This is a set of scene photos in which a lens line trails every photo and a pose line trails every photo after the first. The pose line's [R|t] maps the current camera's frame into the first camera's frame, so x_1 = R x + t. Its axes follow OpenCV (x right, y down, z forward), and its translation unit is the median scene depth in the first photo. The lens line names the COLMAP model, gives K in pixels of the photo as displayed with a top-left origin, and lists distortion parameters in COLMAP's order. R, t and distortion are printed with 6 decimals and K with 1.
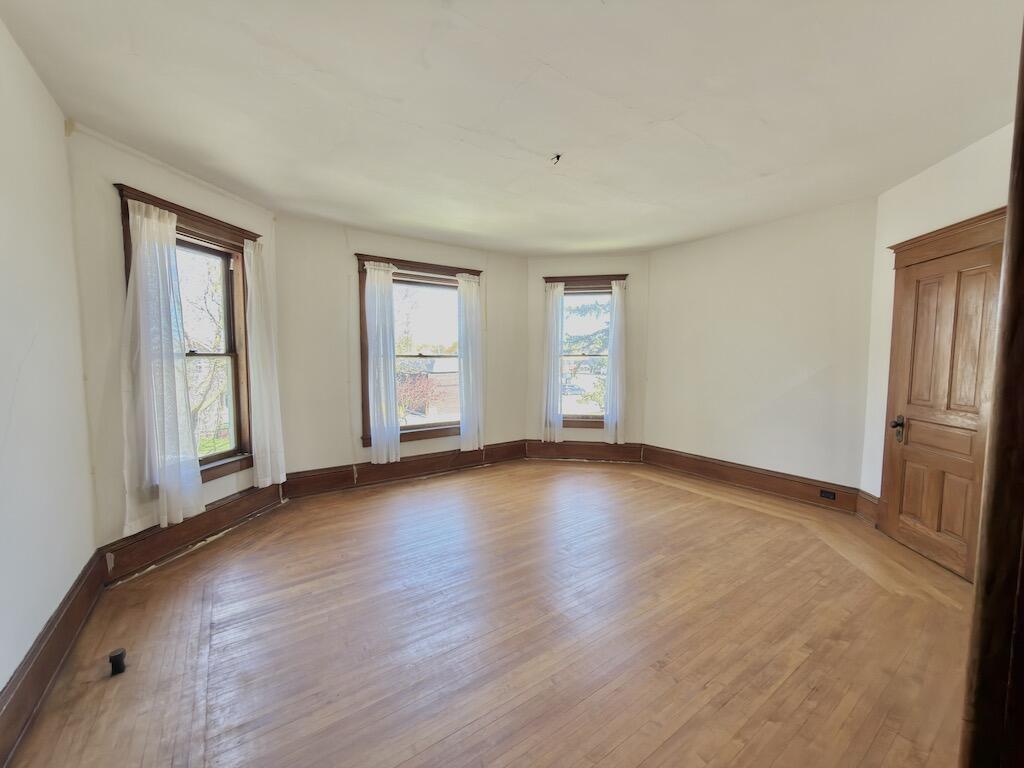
lens RADIAL K [[409.2, 0, 510.3], [0, 409.2, 385.5], [0, 0, 1]] dist [0.001044, -0.000219]
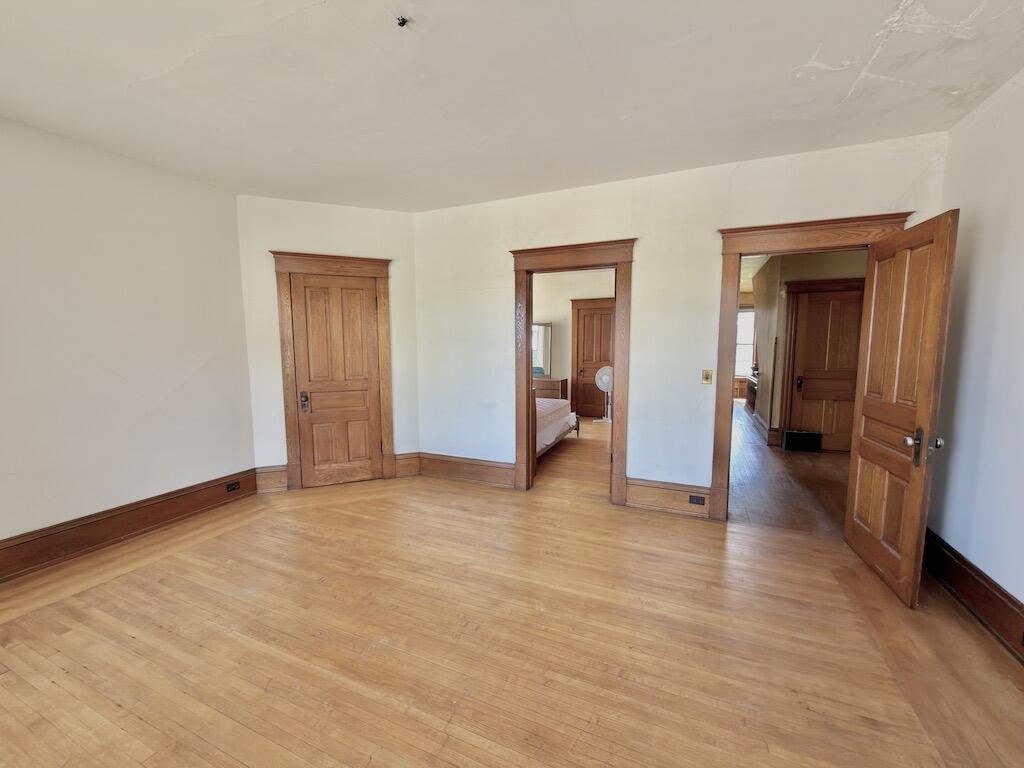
lens RADIAL K [[409.2, 0, 513.2], [0, 409.2, 386.6], [0, 0, 1]] dist [0.001044, -0.000219]
pose [[-0.518627, -0.085481, 0.850717, -0.485231], [0.064368, 0.988263, 0.138542, -0.078966], [-0.852574, 0.126611, -0.507038, 1.135049]]
